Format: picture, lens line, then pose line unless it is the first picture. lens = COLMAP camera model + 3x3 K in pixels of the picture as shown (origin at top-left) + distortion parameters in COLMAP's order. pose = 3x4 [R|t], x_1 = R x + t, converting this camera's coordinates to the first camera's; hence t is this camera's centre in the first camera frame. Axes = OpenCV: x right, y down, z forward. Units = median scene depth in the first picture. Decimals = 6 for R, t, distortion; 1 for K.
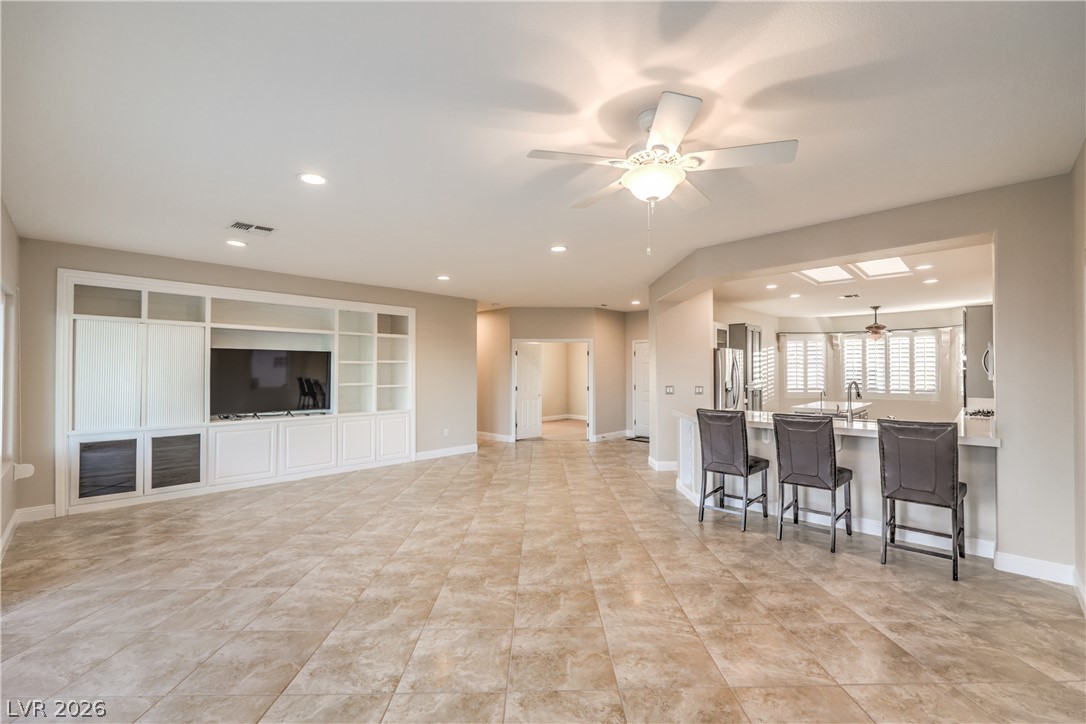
lens RADIAL K [[455.2, 0, 550.4], [0, 455.2, 367.4], [0, 0, 1]] dist [-0.000482, -0.000145]
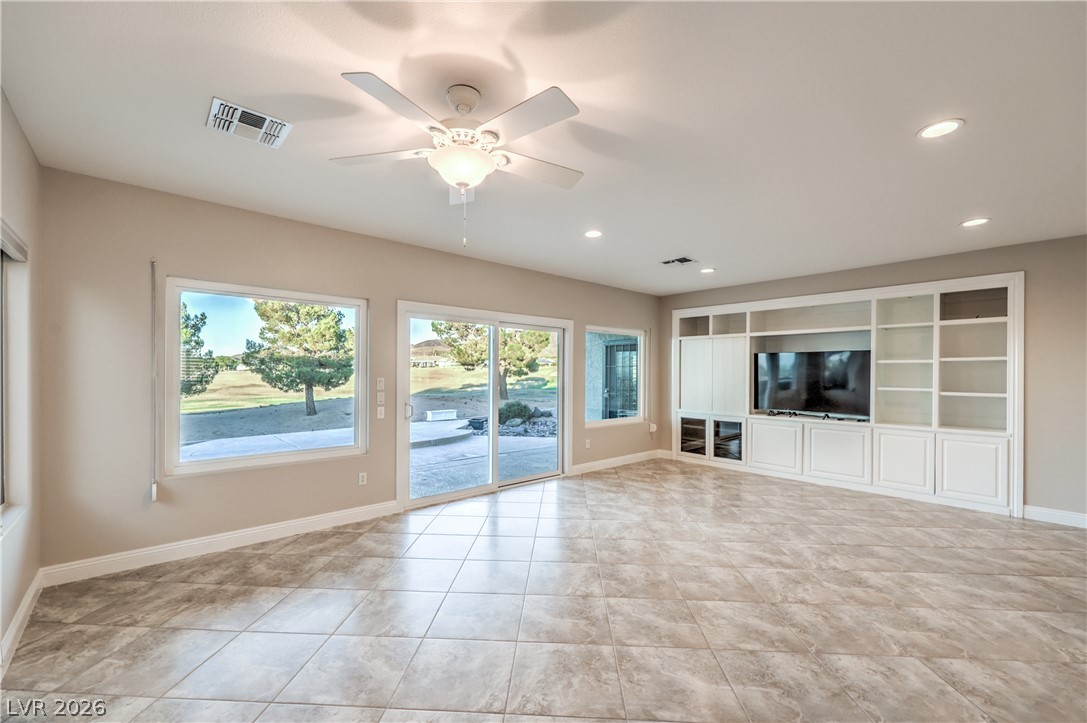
lens RADIAL K [[444.8, 0, 537.5], [0, 444.8, 377.6], [0, 0, 1]] dist [0.002582, 0.000651]
pose [[-0.077043, 0.012152, -0.996954, 0.547630], [0.005769, 0.999914, 0.011743, 0.005971], [0.997011, -0.004847, -0.077107, 0.594591]]
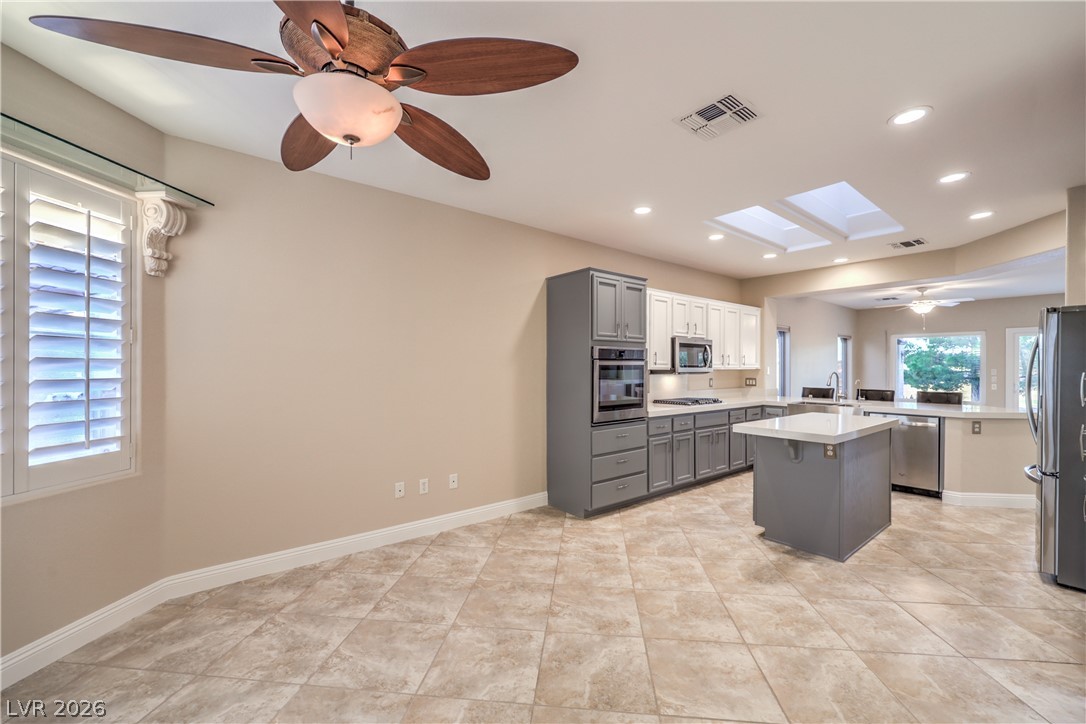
lens RADIAL K [[440.5, 0, 547.3], [0, 440.5, 370.6], [0, 0, 1]] dist [-0.001319, 0.000054]
pose [[-0.992459, 0.001491, 0.122570, 1.233939], [0.000686, 0.999978, -0.006615, 0.031353], [-0.122577, -0.006481, -0.992438, 2.194280]]
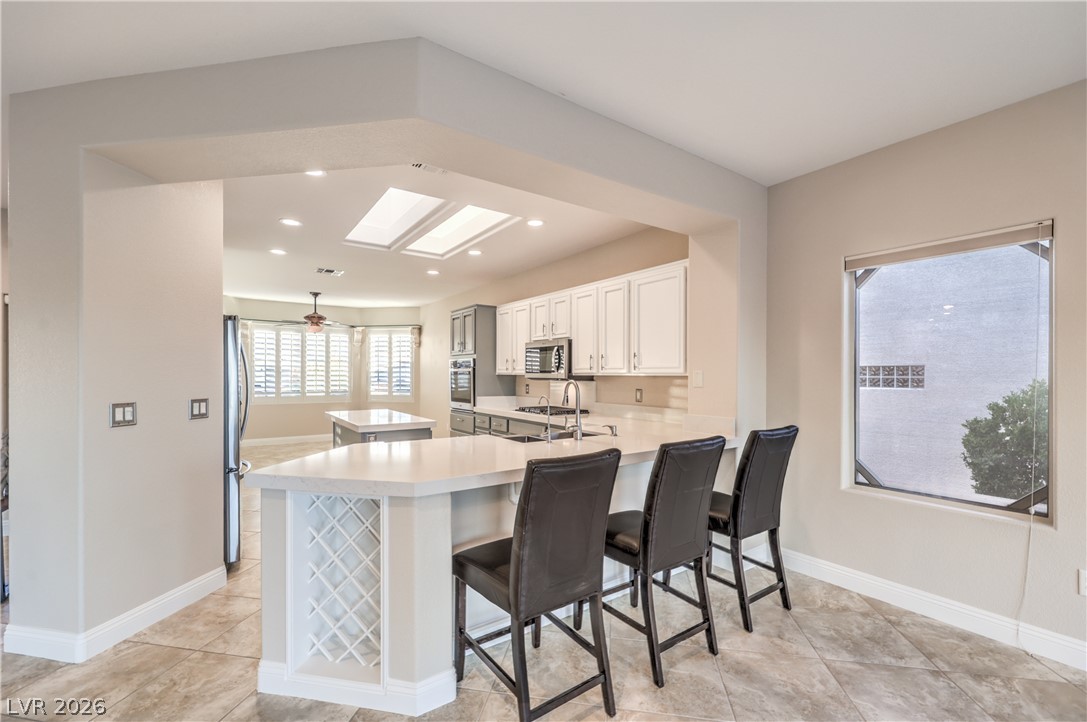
lens RADIAL K [[453.2, 0, 532.6], [0, 453.2, 379.0], [0, 0, 1]] dist [-0.003322, -0.000378]
pose [[0.210424, -0.009225, 0.977567, -0.027922], [-0.012025, 0.999855, 0.012024, 0.018352], [-0.977536, -0.014286, 0.210283, 0.840313]]
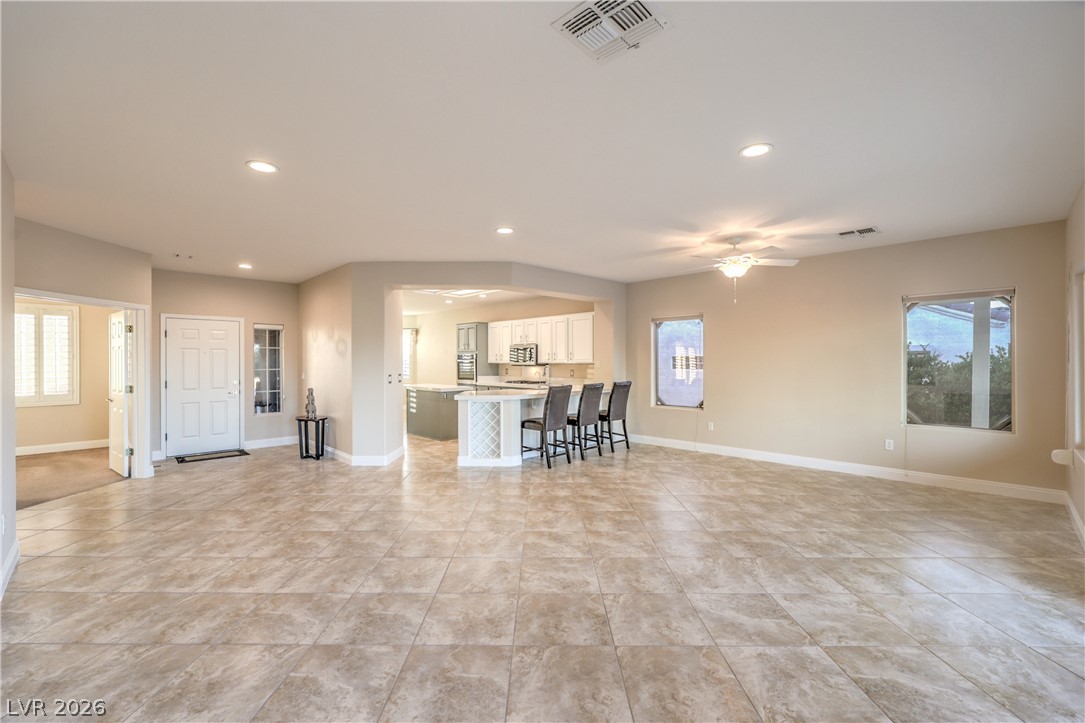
lens RADIAL K [[449.8, 0, 537.0], [0, 449.8, 380.0], [0, 0, 1]] dist [-0.001148, 0.000478]
pose [[0.033357, -0.039623, 0.998658, -0.923602], [-0.006243, 0.999186, 0.039852, 0.016027], [-0.999424, -0.007564, 0.033083, 0.904533]]
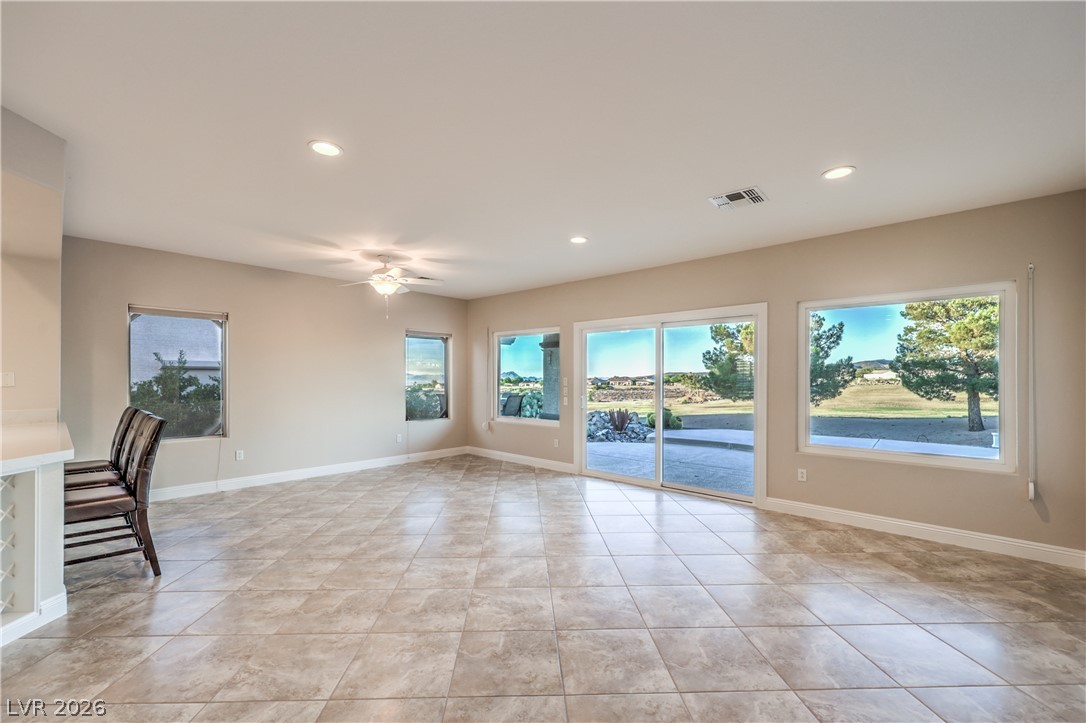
lens RADIAL K [[450.2, 0, 537.5], [0, 450.2, 380.0], [0, 0, 1]] dist [-0.001148, 0.000478]
pose [[-0.999918, 0.000403, -0.012806, -0.237270], [0.000468, 0.999987, -0.005074, 0.030422], [0.012804, -0.005079, -0.999905, 1.560653]]
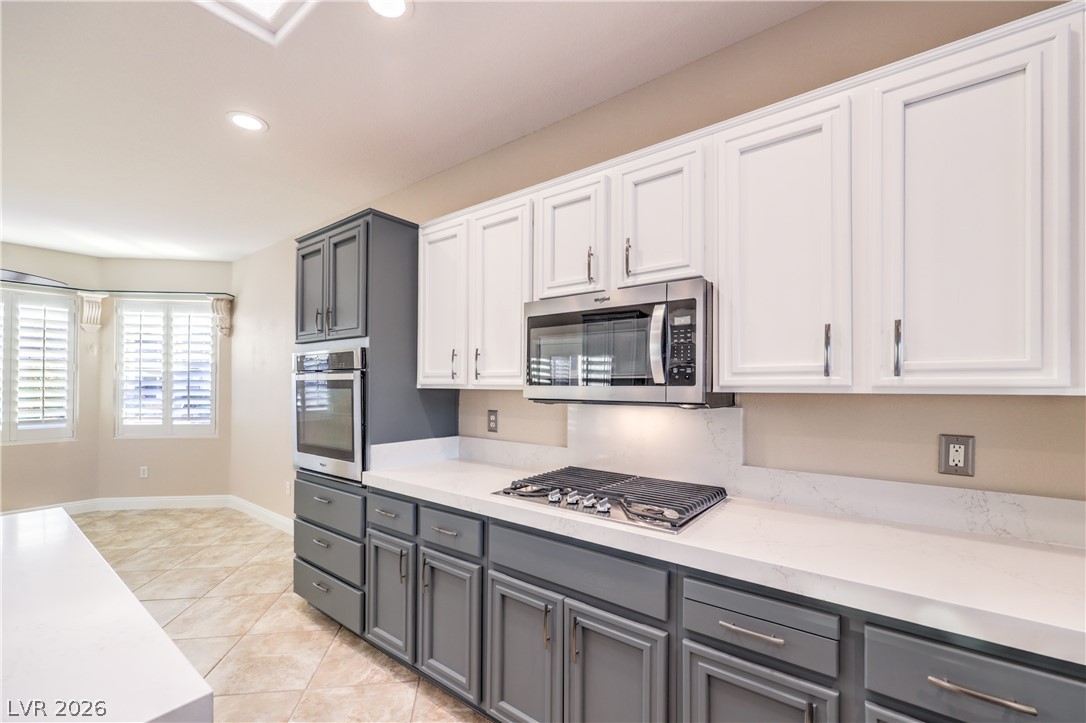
lens RADIAL K [[452.8, 0, 532.1], [0, 452.8, 379.5], [0, 0, 1]] dist [-0.003322, -0.000378]
pose [[-0.099088, 0.009400, 0.995034, 0.644742], [-0.011065, 0.999883, -0.010548, 0.016266], [-0.995017, -0.012055, -0.098972, 1.123846]]
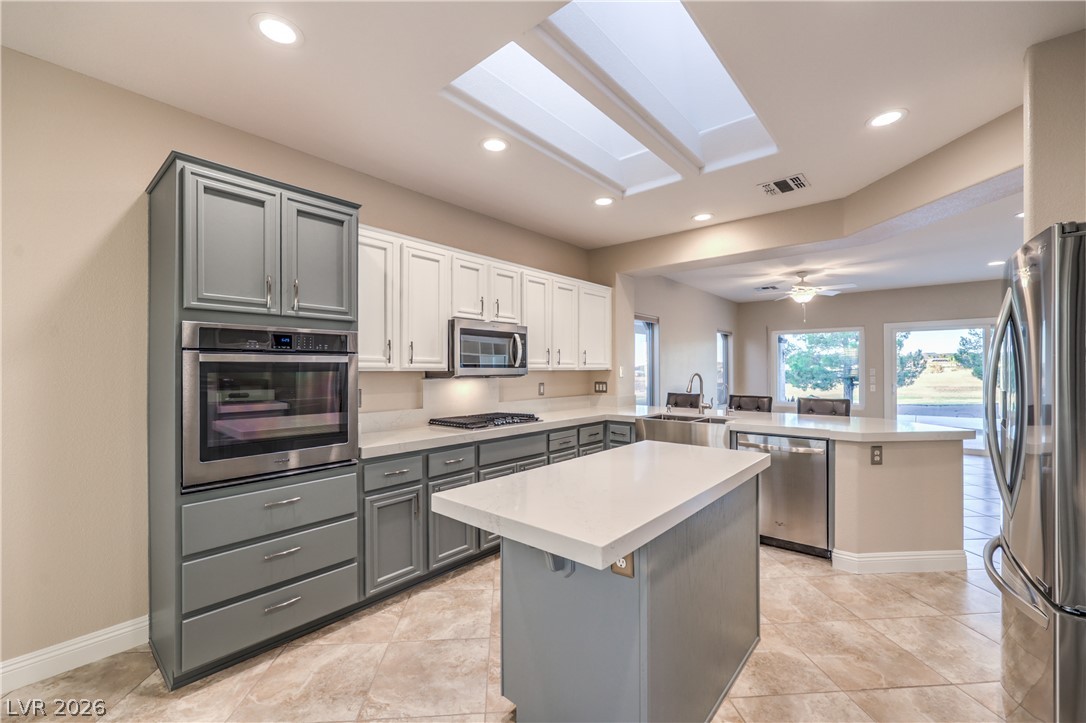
lens RADIAL K [[445.9, 0, 543.5], [0, 445.9, 369.4], [0, 0, 1]] dist [-0.002345, -0.000195]
pose [[-0.998338, 0.006561, -0.057261, 0.958633], [0.007274, 0.999899, -0.012249, 0.028893], [0.057175, -0.012645, -0.998284, 1.770622]]
